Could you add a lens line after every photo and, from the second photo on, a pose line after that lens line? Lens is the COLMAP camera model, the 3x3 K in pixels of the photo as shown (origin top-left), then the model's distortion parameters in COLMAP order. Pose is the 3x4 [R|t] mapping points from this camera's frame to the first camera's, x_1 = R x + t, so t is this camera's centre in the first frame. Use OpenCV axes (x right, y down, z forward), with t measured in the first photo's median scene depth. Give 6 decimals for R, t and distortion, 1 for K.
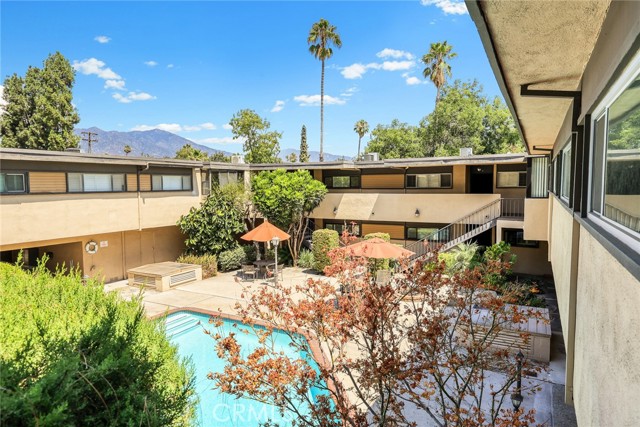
lens RADIAL K [[396.3, 0, 320.0], [0, 396.3, 213.5], [0, 0, 1]] dist [-0.000817, 0.000903]
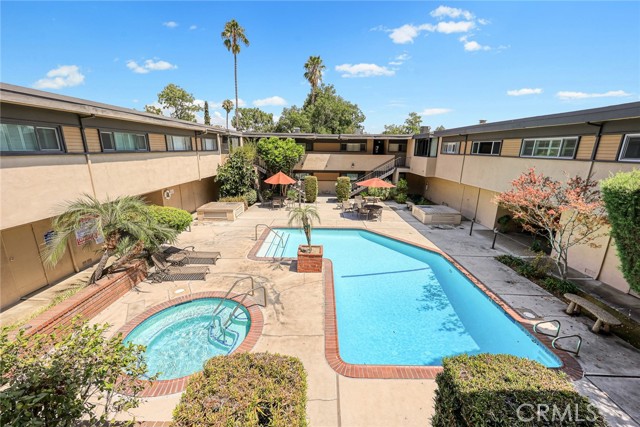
lens RADIAL K [[258.5, 0, 320.0], [0, 258.5, 213.5], [0, 0, 1]] dist [0.002033, 0.000058]
pose [[0.883006, -0.096484, 0.459338, -0.307595], [0.015610, 0.984139, 0.176710, 0.002715], [-0.469102, -0.148866, 0.870507, 0.009457]]
